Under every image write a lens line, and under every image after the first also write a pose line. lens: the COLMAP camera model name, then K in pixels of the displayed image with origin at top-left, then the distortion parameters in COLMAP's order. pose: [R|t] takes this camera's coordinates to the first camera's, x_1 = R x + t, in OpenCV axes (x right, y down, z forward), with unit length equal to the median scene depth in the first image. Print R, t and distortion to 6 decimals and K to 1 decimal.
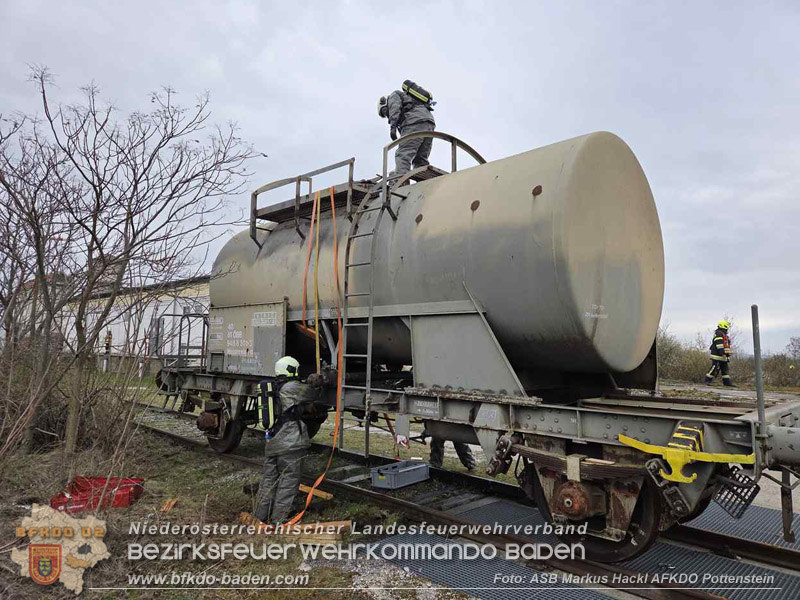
lens RADIAL K [[534.4, 0, 400.7], [0, 534.4, 301.4], [0, 0, 1]] dist [0.063225, -0.040825]
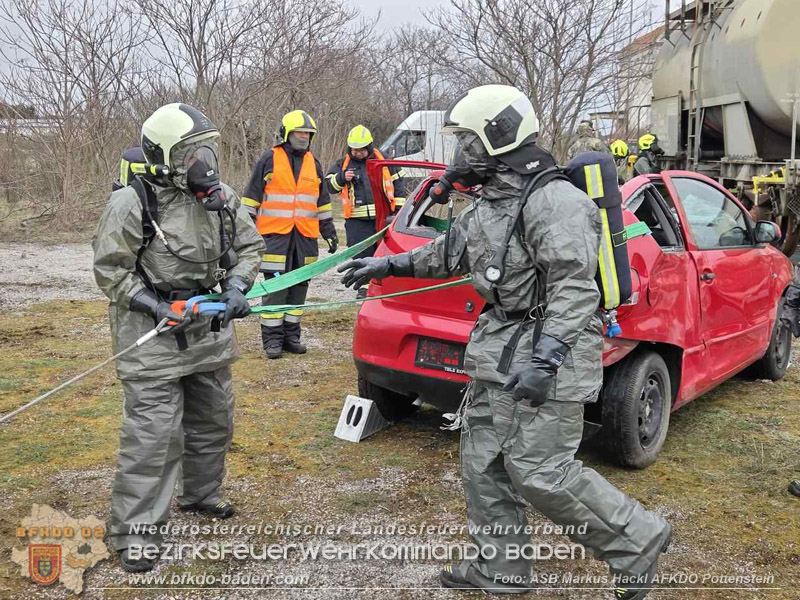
lens RADIAL K [[1076.4, 0, 399.9], [0, 1076.4, 300.1], [0, 0, 1]] dist [0.067692, 0.000000]
pose [[0.694369, 0.067415, -0.716455, 1.347619], [0.096830, 0.977795, 0.185851, -0.073525], [0.713075, -0.198423, 0.672423, -1.418032]]
